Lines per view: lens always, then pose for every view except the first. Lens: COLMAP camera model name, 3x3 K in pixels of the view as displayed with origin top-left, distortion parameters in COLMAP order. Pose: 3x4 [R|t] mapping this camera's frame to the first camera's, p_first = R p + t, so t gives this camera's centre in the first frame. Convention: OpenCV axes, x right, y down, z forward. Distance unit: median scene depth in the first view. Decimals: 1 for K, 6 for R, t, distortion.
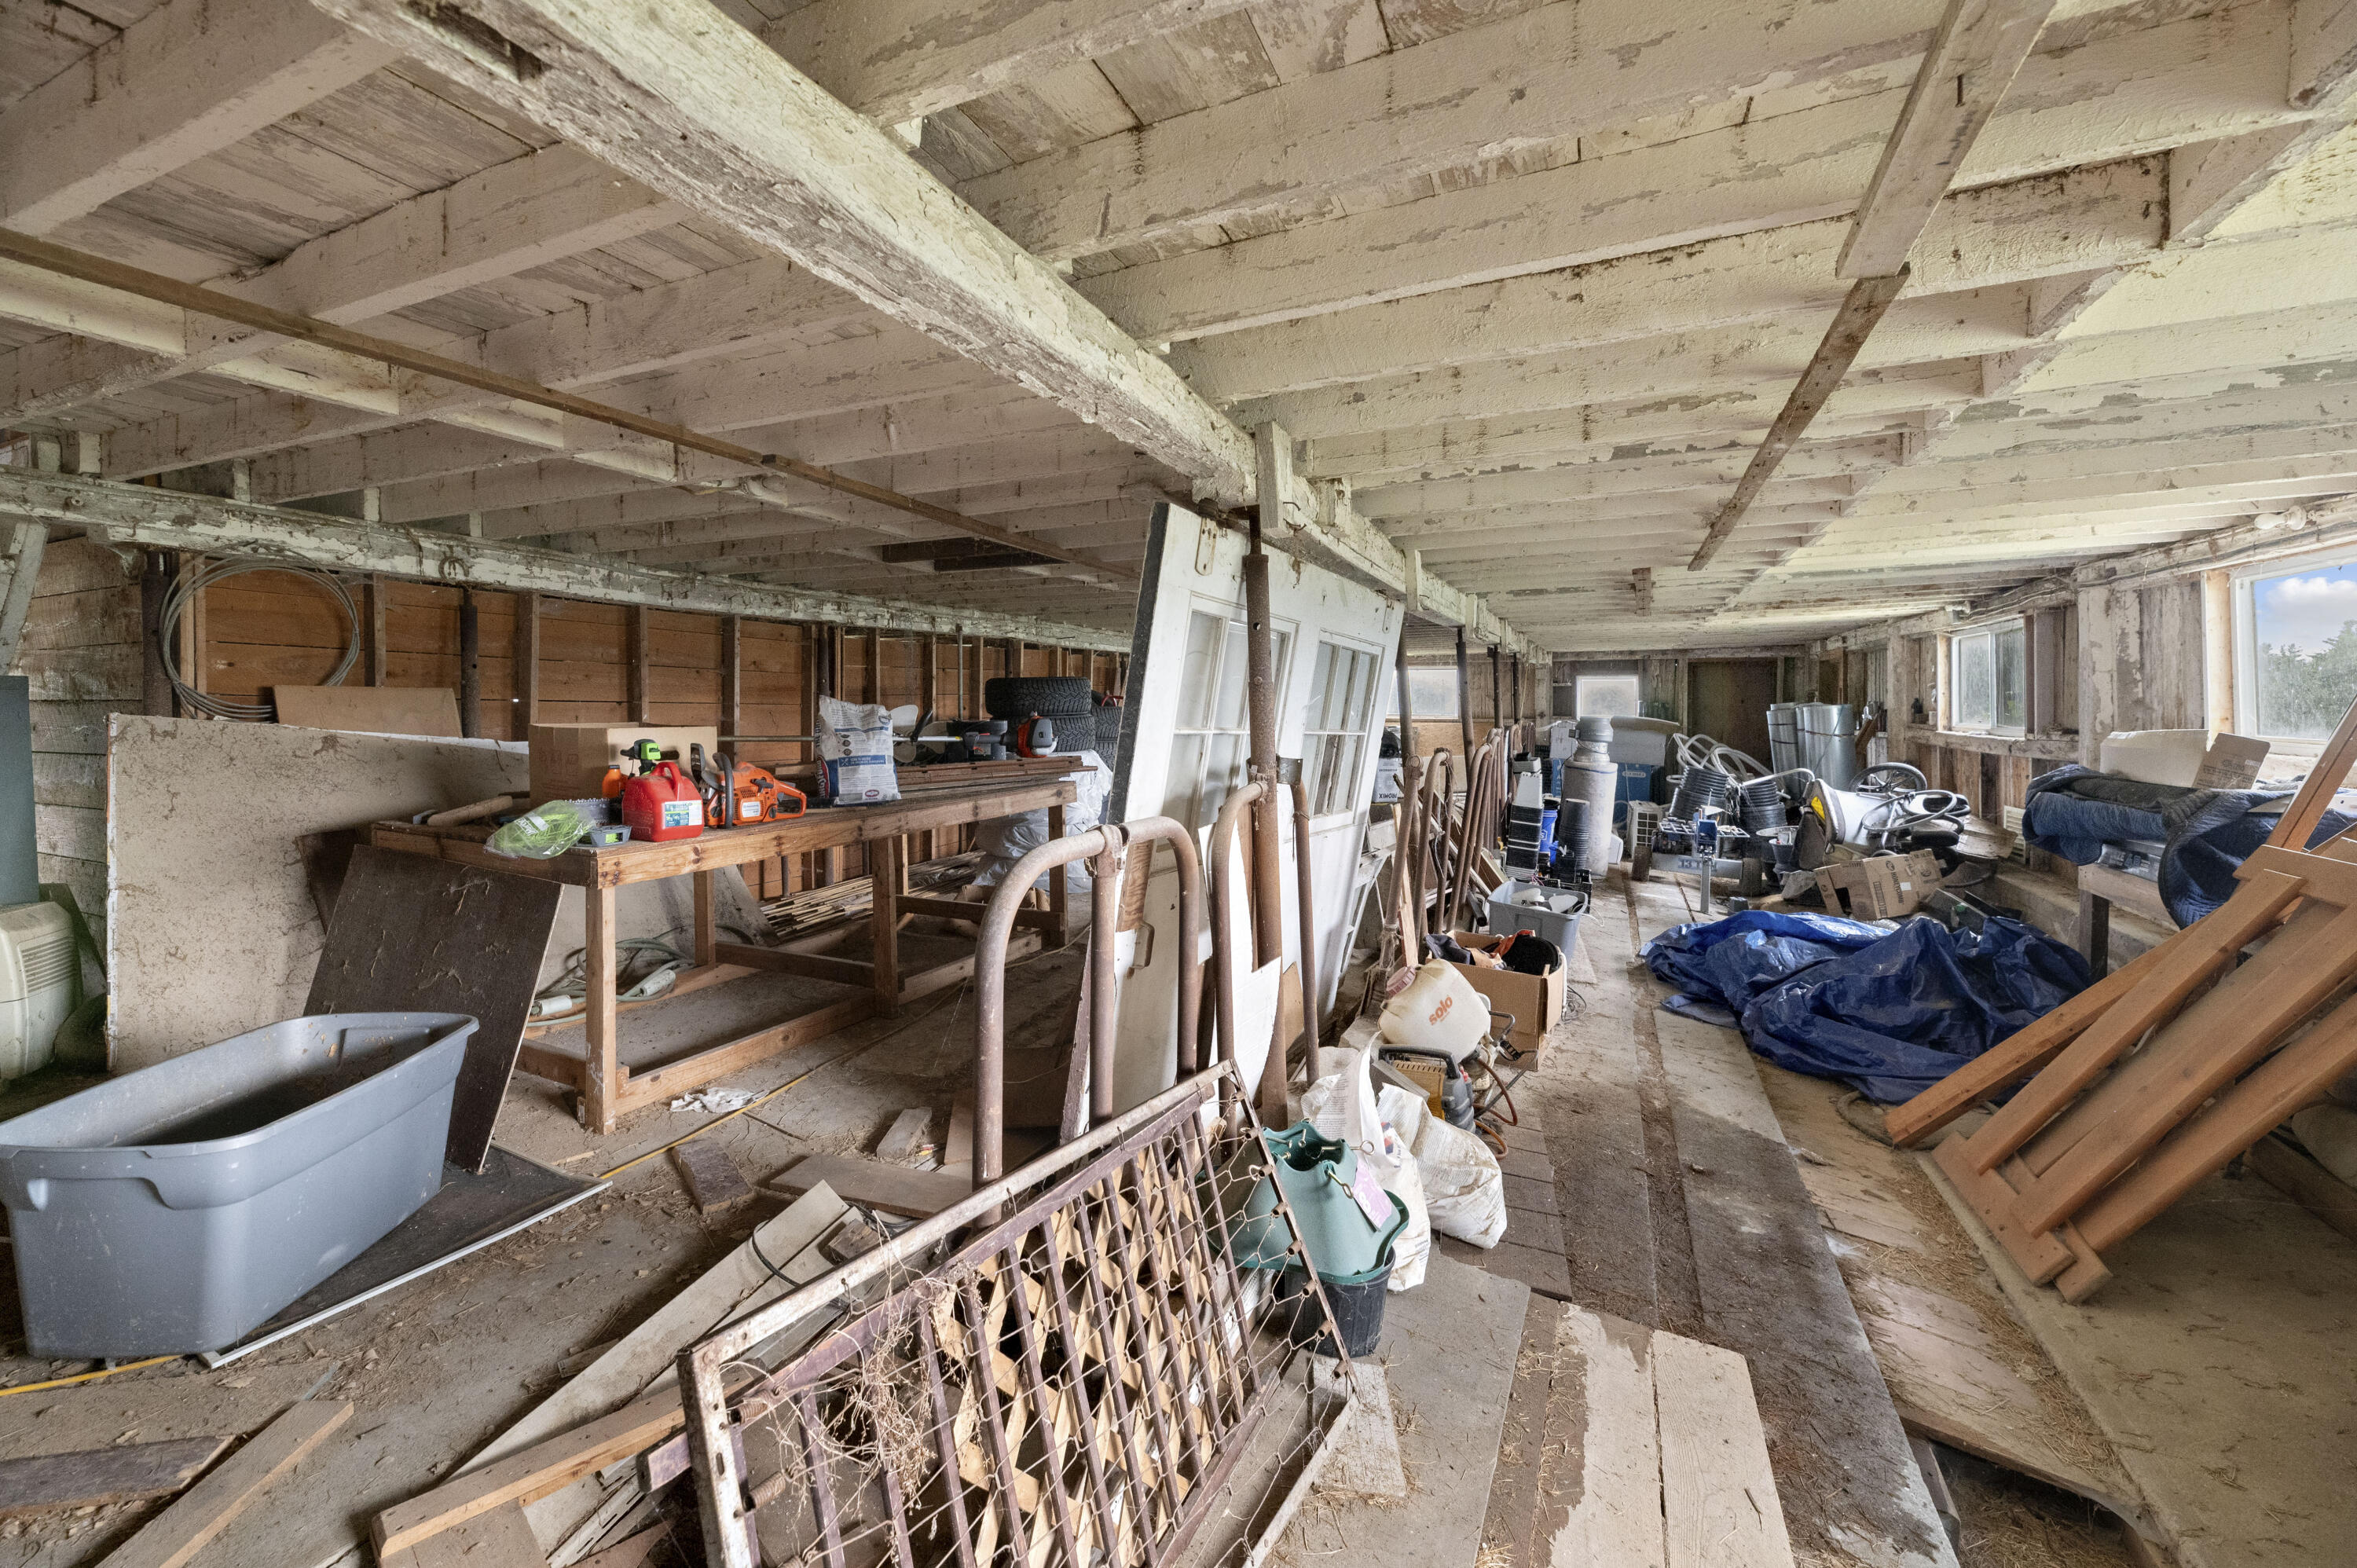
lens RADIAL K [[983.1, 0, 1146.3], [0, 983.1, 714.6], [0, 0, 1]] dist [-0.001016, -0.000489]
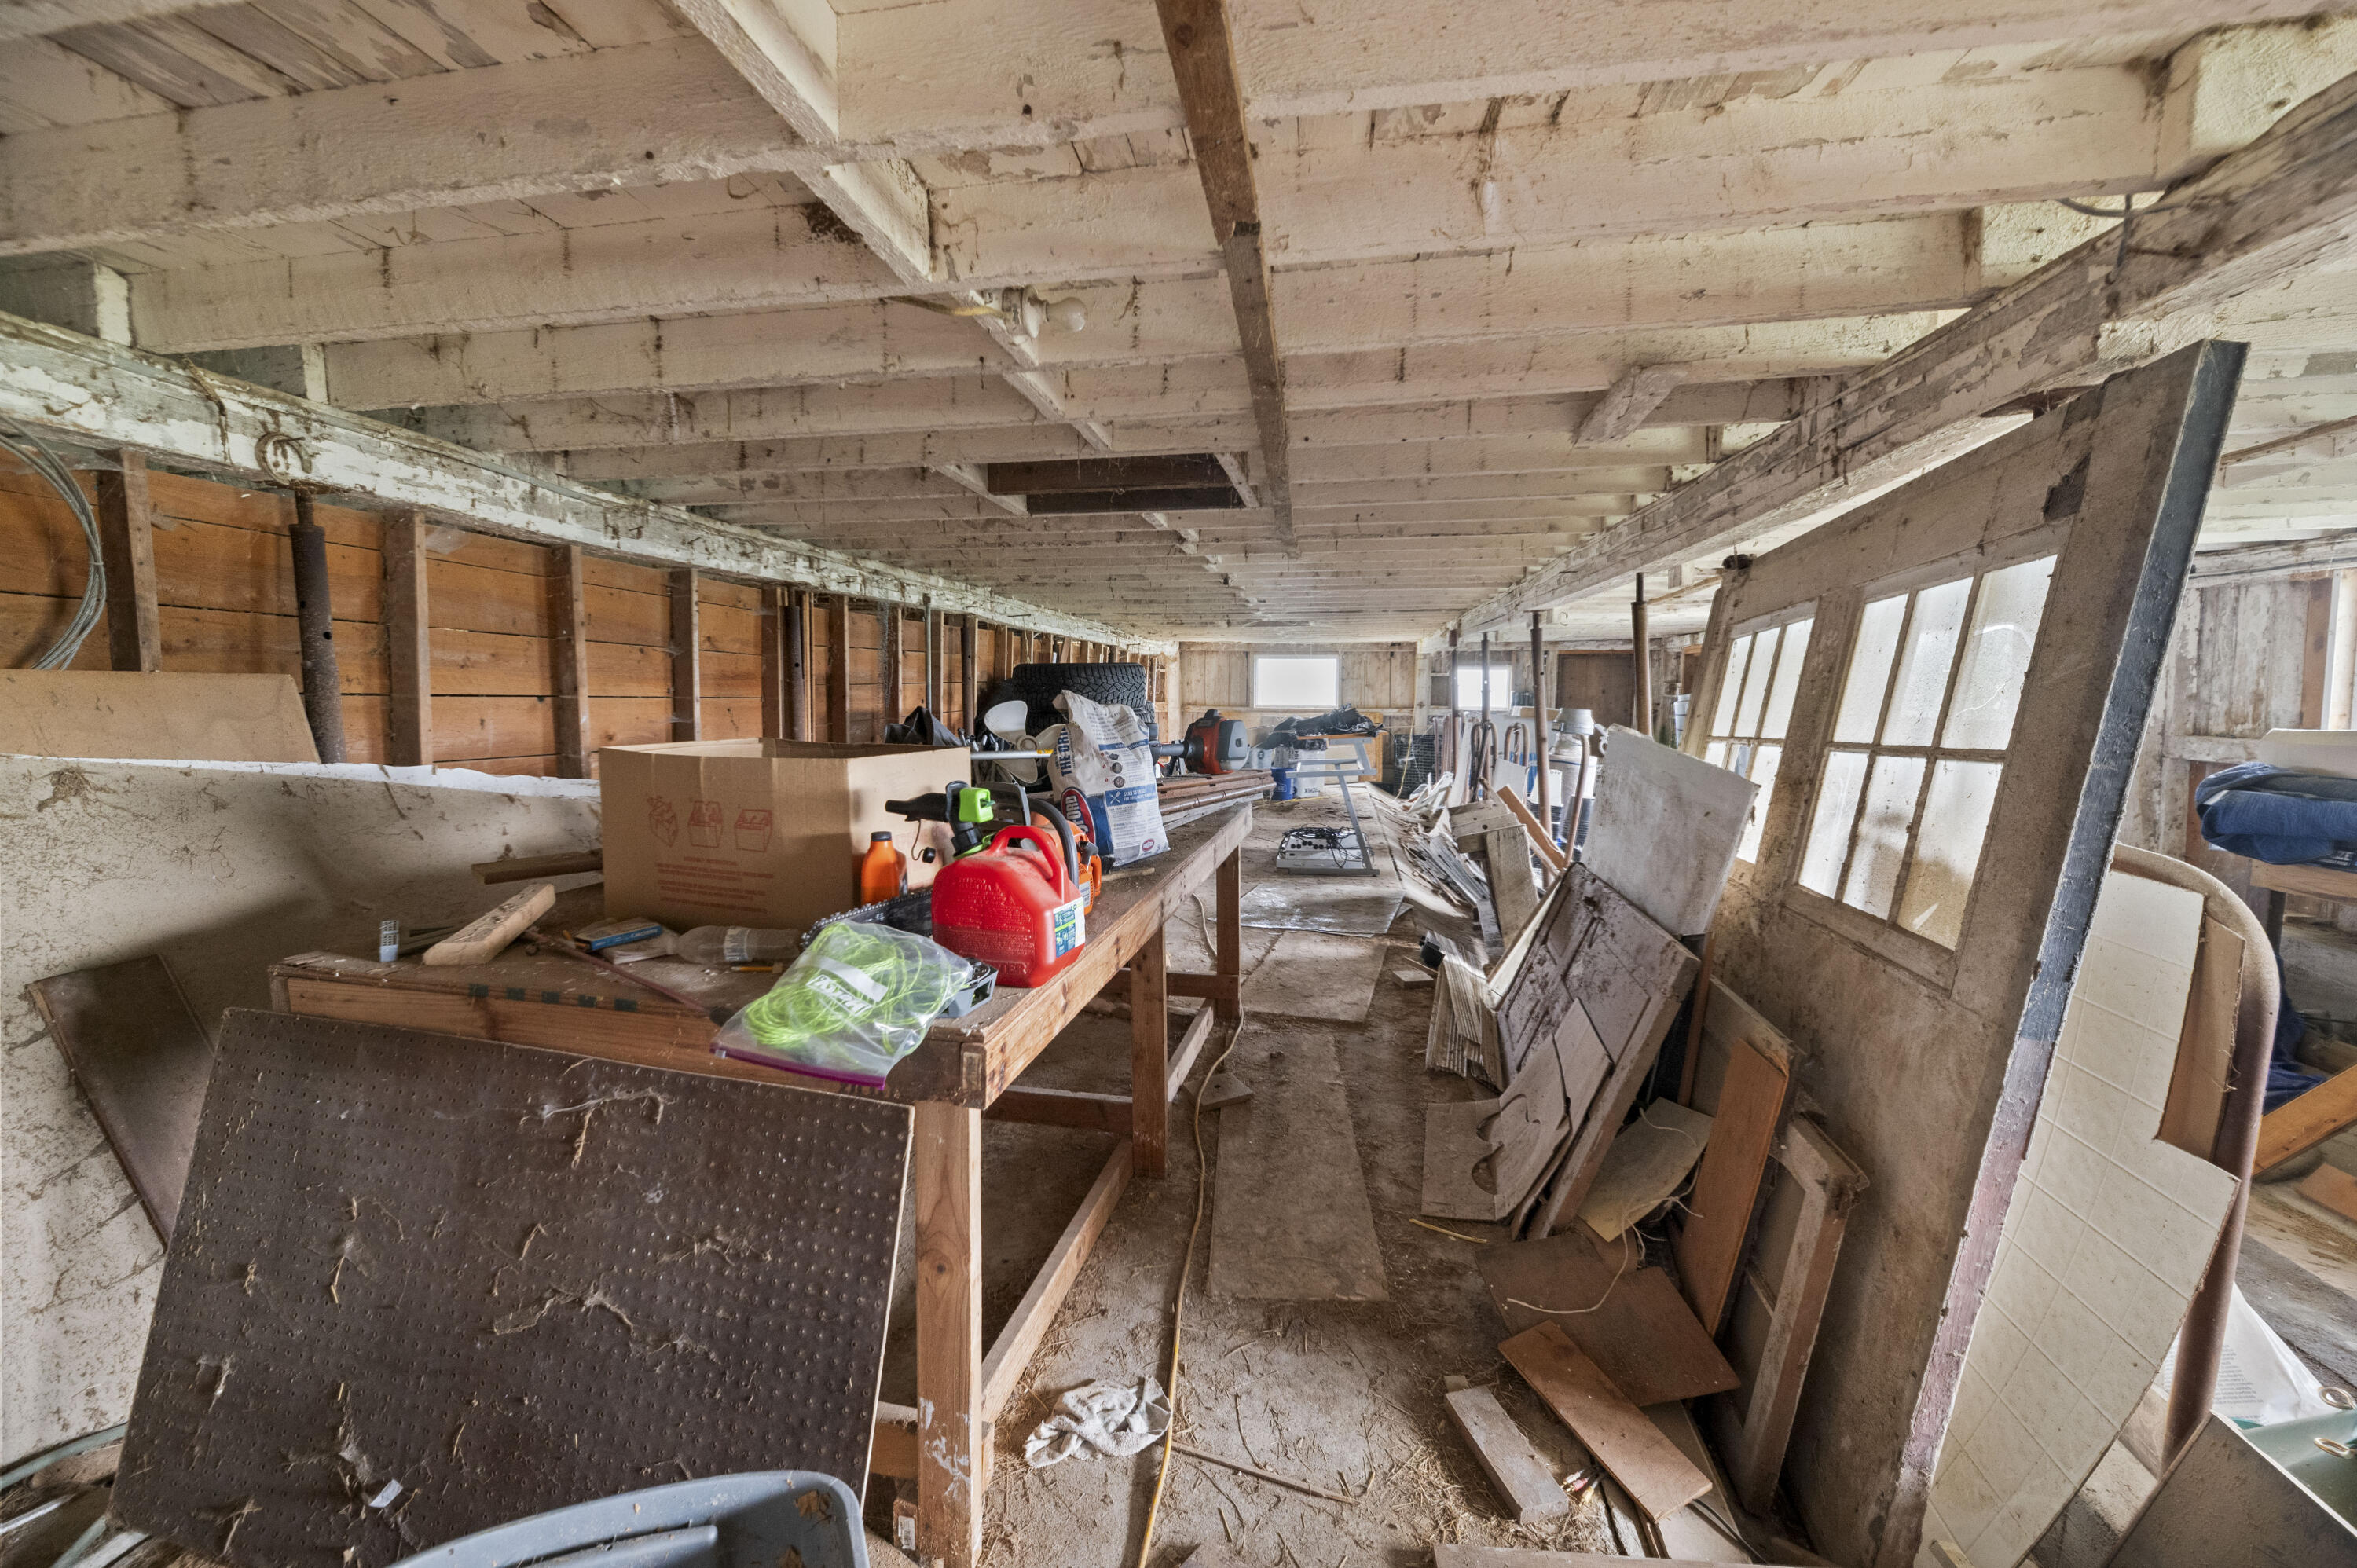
lens RADIAL K [[983.1, 0, 1176.3], [0, 983.1, 774.9], [0, 0, 1]] dist [-0.001016, -0.000489]
pose [[0.966893, -0.019654, 0.254426, -0.334650], [0.000755, 0.997245, 0.074169, -0.010037], [-0.255183, -0.071521, 0.964244, 0.303386]]
